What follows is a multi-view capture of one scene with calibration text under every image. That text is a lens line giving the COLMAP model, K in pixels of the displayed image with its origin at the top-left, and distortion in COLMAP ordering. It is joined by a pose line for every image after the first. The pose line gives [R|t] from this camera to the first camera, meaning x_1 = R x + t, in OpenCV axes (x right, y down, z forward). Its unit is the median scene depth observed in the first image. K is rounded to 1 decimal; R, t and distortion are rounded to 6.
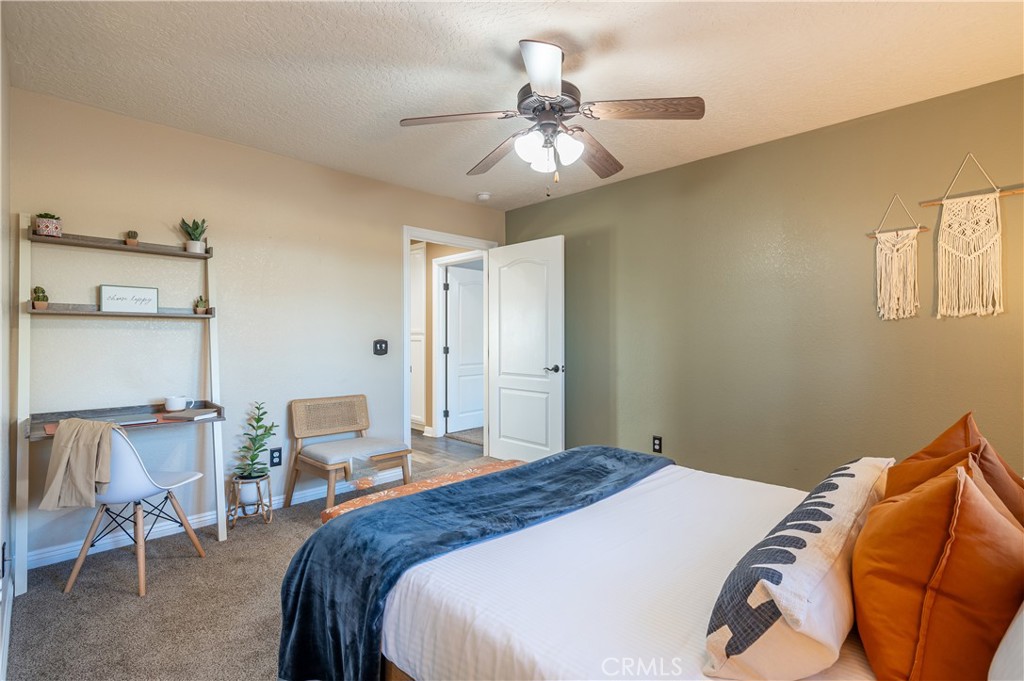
lens RADIAL K [[463.0, 0, 517.5], [0, 463.0, 340.2], [0, 0, 1]] dist [0.000242, -0.000618]
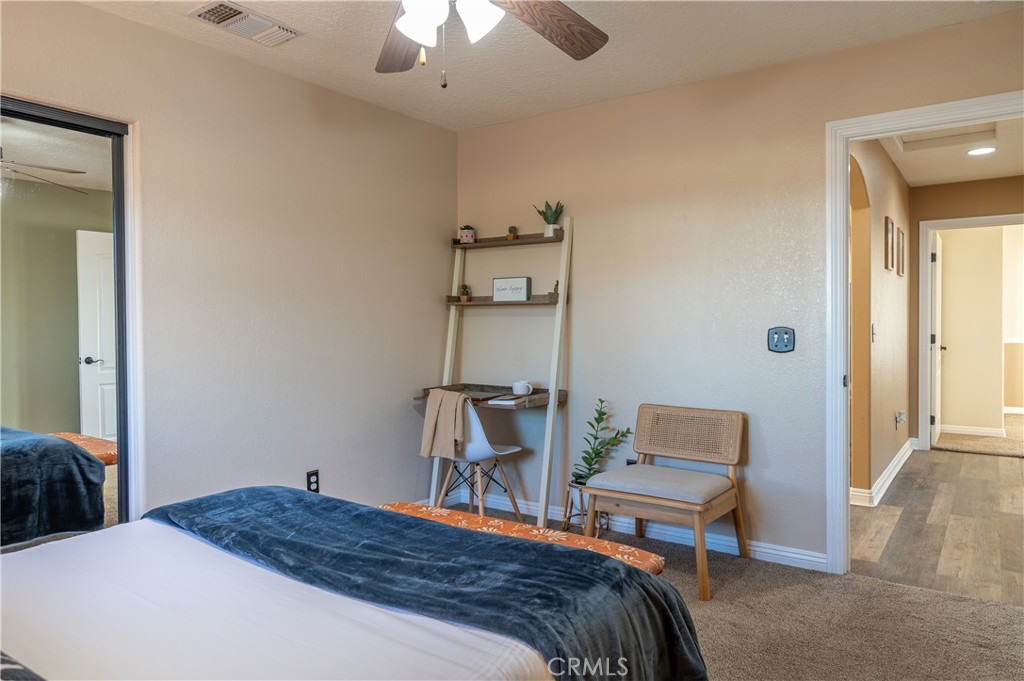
lens RADIAL K [[669.6, 0, 511.2], [0, 669.6, 336.7], [0, 0, 1]] dist [0.008903, 0.000773]
pose [[0.172595, 0.020522, -0.984779, 0.705741], [-0.002622, 0.999789, 0.020375, -0.007492], [0.984989, -0.000935, 0.172613, 0.699430]]
